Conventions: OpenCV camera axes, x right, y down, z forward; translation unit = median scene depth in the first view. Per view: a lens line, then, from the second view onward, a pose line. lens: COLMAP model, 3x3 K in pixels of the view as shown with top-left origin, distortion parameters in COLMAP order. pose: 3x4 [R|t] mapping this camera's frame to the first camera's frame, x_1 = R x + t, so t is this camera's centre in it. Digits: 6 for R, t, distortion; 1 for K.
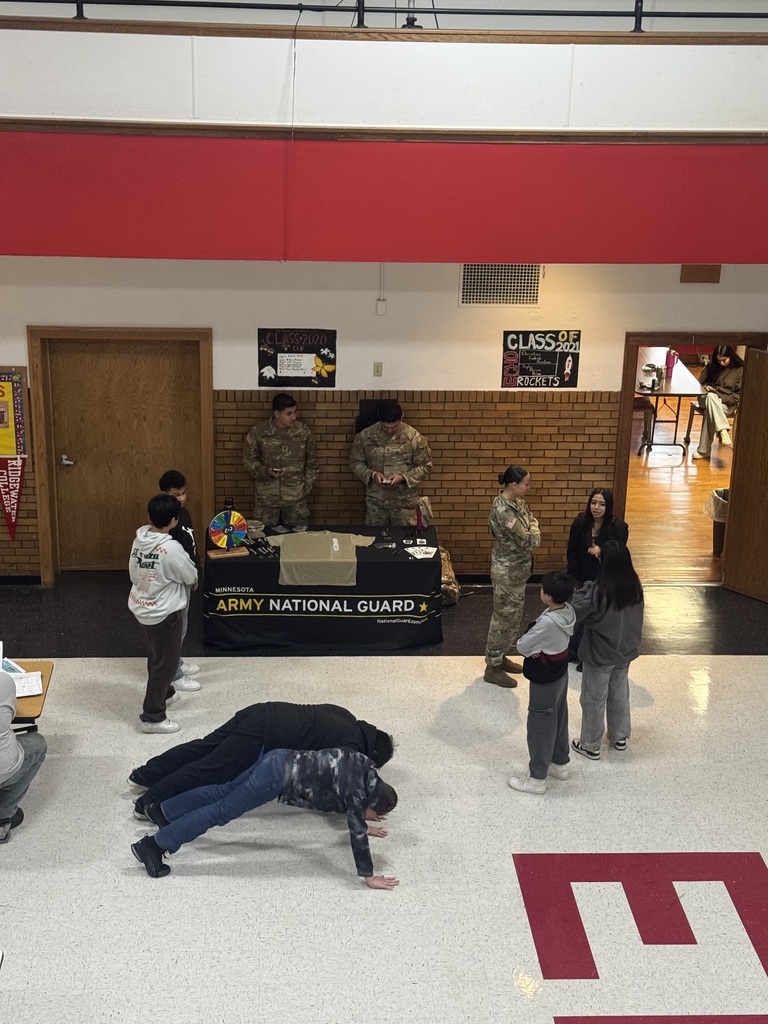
lens RADIAL K [[1641.3, 0, 383.5], [0, 1641.3, 512.3], [0, 0, 1]] dist [-0.024621, 0.000000]
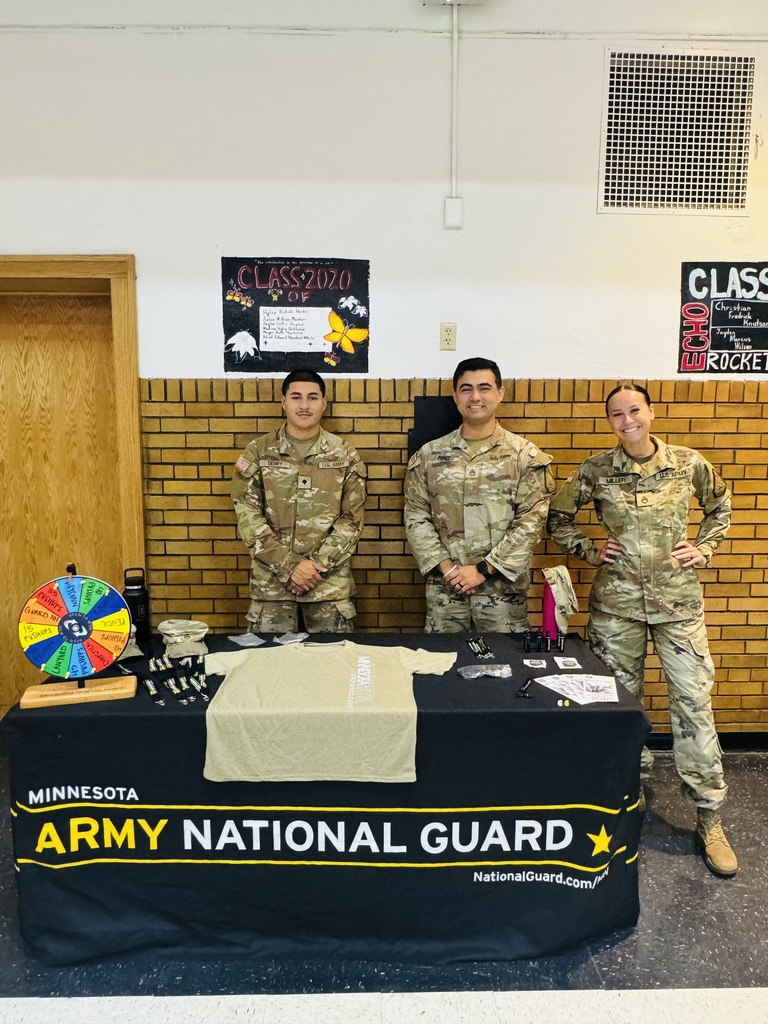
lens RADIAL K [[714.9, 0, 385.1], [0, 714.9, 510.2], [0, 0, 1]] dist [-0.016021, -0.003707]
pose [[0.999111, -0.015174, -0.039333, -0.015764], [0.005579, 0.972360, -0.233422, 0.021929], [0.041788, 0.232995, 0.971580, 0.795528]]
